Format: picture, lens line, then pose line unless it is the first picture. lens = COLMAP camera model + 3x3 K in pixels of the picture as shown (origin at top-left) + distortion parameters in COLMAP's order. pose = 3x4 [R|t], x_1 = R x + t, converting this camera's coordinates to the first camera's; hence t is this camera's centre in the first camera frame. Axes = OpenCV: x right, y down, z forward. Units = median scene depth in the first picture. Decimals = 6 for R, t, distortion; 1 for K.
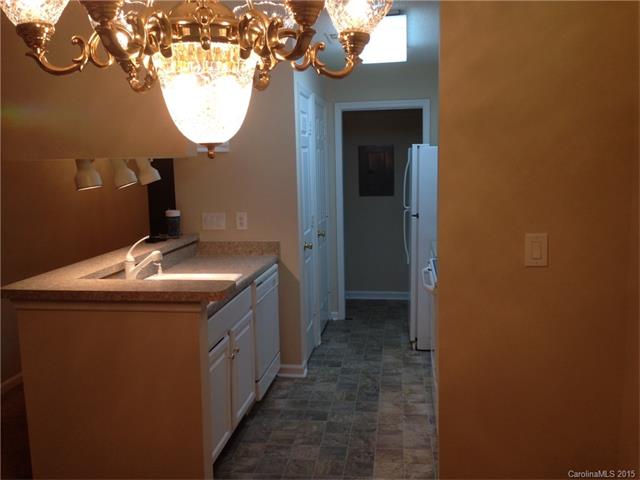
lens RADIAL K [[590.3, 0, 319.2], [0, 590.3, 243.7], [0, 0, 1]] dist [0.059333, -0.004778]
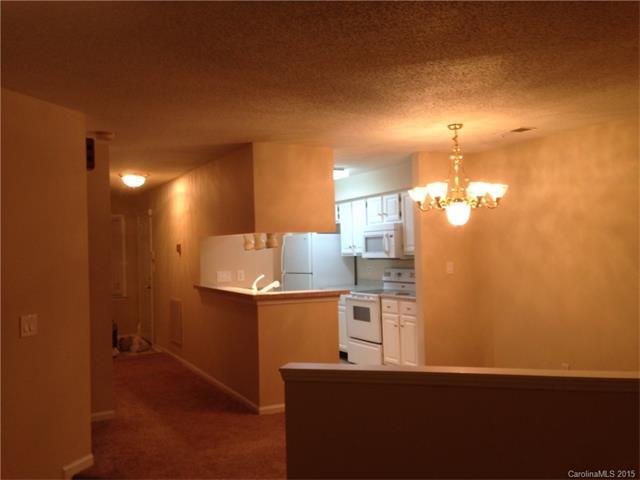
lens RADIAL K [[590.3, 0, 319.2], [0, 590.3, 243.7], [0, 0, 1]] dist [0.059333, -0.004778]
pose [[0.818063, 0.008873, 0.575060, -0.819352], [0.084181, 0.987265, -0.134985, 0.104123], [-0.568935, 0.158835, 0.806898, -0.426474]]
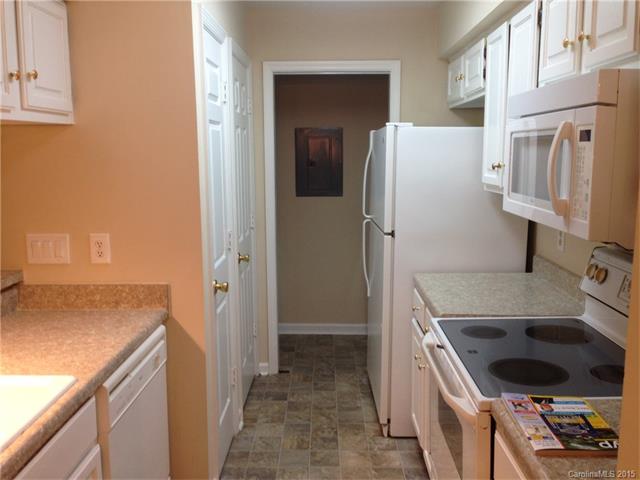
lens RADIAL K [[590.3, 0, 319.2], [0, 590.3, 243.7], [0, 0, 1]] dist [0.059333, -0.004778]
pose [[0.992088, -0.001802, 0.125528, 0.004763], [-0.000530, 0.999828, 0.018539, -0.048809], [-0.125539, -0.018459, 0.991917, 0.369504]]
